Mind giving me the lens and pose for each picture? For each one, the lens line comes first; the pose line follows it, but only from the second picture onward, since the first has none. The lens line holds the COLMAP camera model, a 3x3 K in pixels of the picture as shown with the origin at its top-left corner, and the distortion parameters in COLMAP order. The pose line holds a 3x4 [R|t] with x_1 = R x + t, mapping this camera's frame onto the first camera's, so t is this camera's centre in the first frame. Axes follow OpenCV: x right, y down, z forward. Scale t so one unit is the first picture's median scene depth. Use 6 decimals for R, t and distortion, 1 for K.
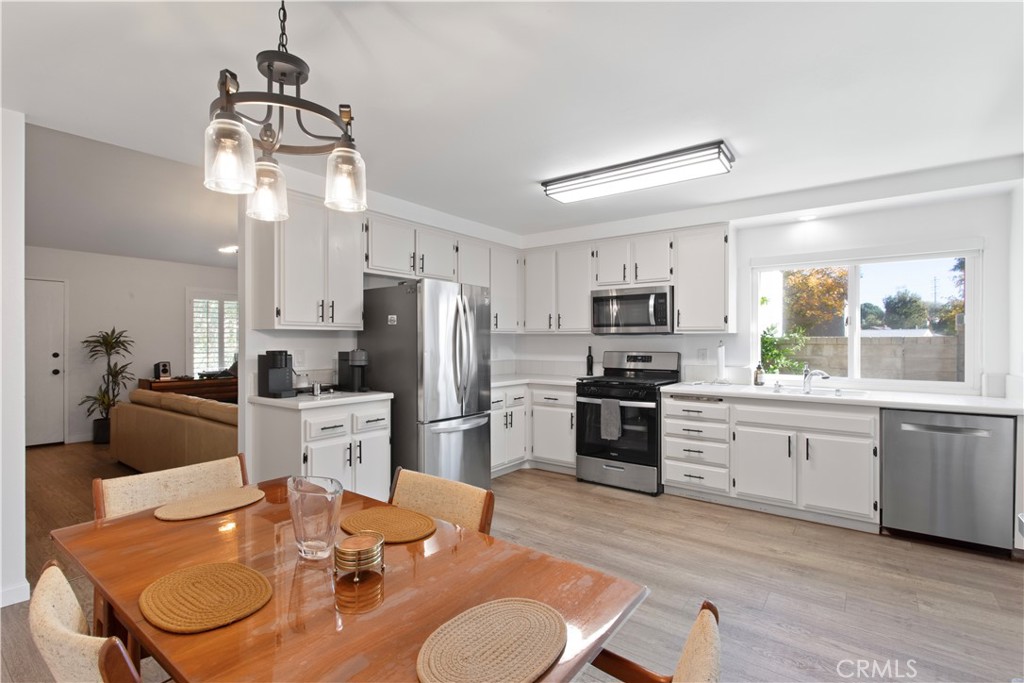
lens RADIAL K [[479.6, 0, 512.0], [0, 479.6, 341.5], [0, 0, 1]] dist [0.002095, 0.000468]
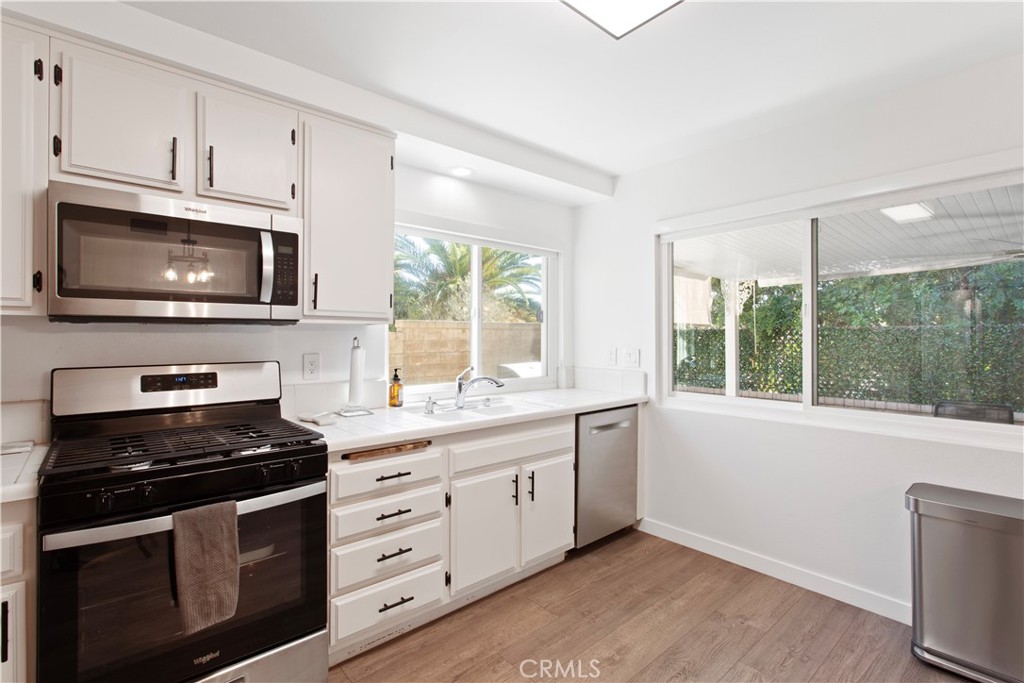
lens RADIAL K [[481.3, 0, 497.2], [0, 481.3, 335.6], [0, 0, 1]] dist [0.000287, -0.000355]
pose [[0.215210, 0.002026, 0.976566, -0.094290], [0.001551, 0.999996, -0.002416, -0.002591], [-0.976566, 0.002035, 0.215206, 0.749839]]
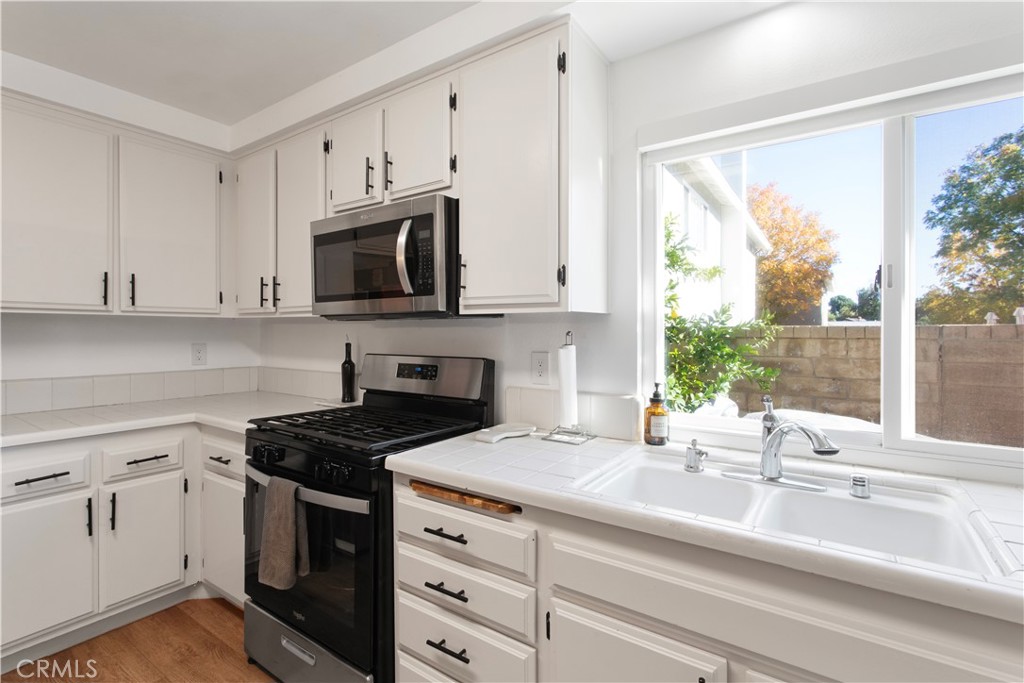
lens RADIAL K [[482.0, 0, 511.6], [0, 482.0, 330.7], [0, 0, 1]] dist [-0.002598, 0.000212]
pose [[0.999288, 0.001102, 0.037700, 0.392673], [-0.000931, 0.999989, -0.004535, -0.000940], [-0.037705, 0.004496, 0.999279, 0.623417]]
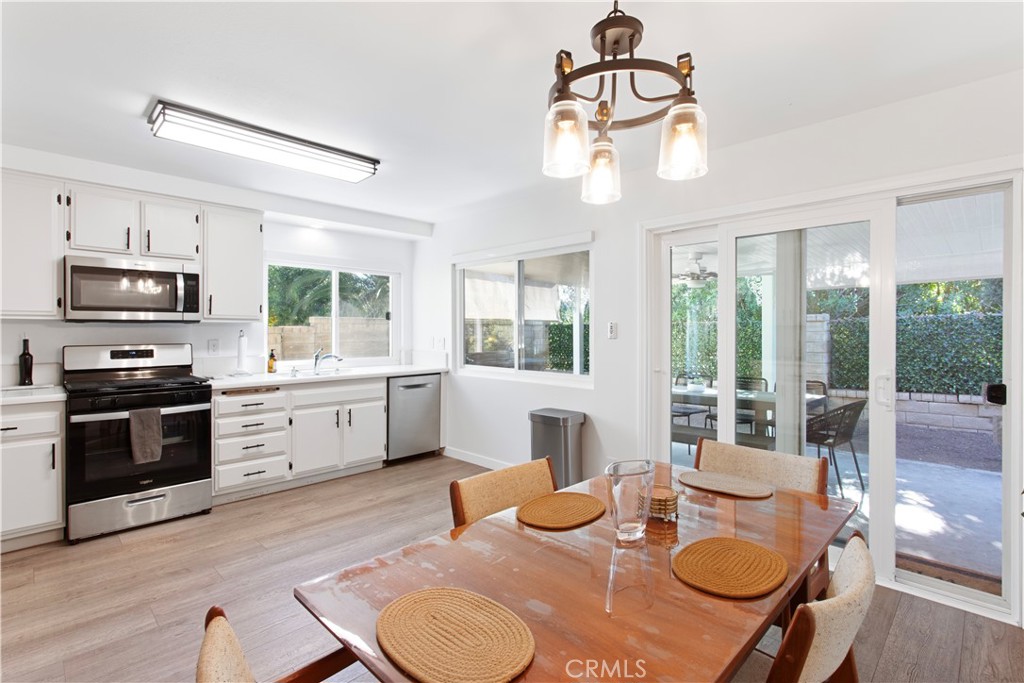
lens RADIAL K [[485.2, 0, 501.3], [0, 485.2, 332.3], [0, 0, 1]] dist [-0.001569, -0.000010]
pose [[0.148762, -0.004220, 0.988864, -0.474987], [0.001840, 0.999990, 0.003991, -0.000631], [-0.988871, 0.001226, 0.148769, 0.357209]]
